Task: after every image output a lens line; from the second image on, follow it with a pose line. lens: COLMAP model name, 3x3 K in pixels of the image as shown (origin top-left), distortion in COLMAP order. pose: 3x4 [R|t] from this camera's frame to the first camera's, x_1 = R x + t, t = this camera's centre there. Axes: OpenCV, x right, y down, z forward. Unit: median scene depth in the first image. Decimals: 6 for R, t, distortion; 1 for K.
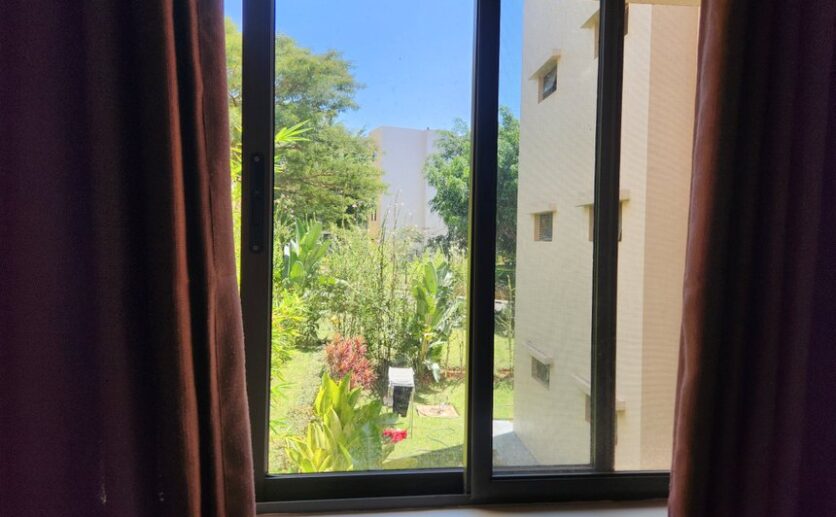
lens RADIAL K [[558.4, 0, 418.0], [0, 558.4, 258.5], [0, 0, 1]] dist [-0.000489, -0.000092]
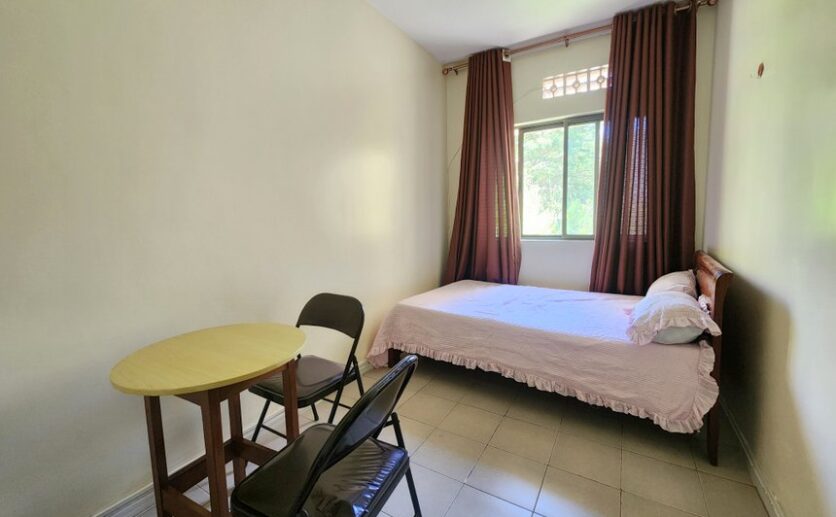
lens RADIAL K [[340.2, 0, 417.8], [0, 340.2, 251.7], [0, 0, 1]] dist [-0.000693, -0.000006]
pose [[0.799979, 0.029788, -0.599289, 0.897721], [0.012970, 0.997675, 0.066904, 0.303681], [0.599888, -0.061295, 0.797732, -2.282931]]
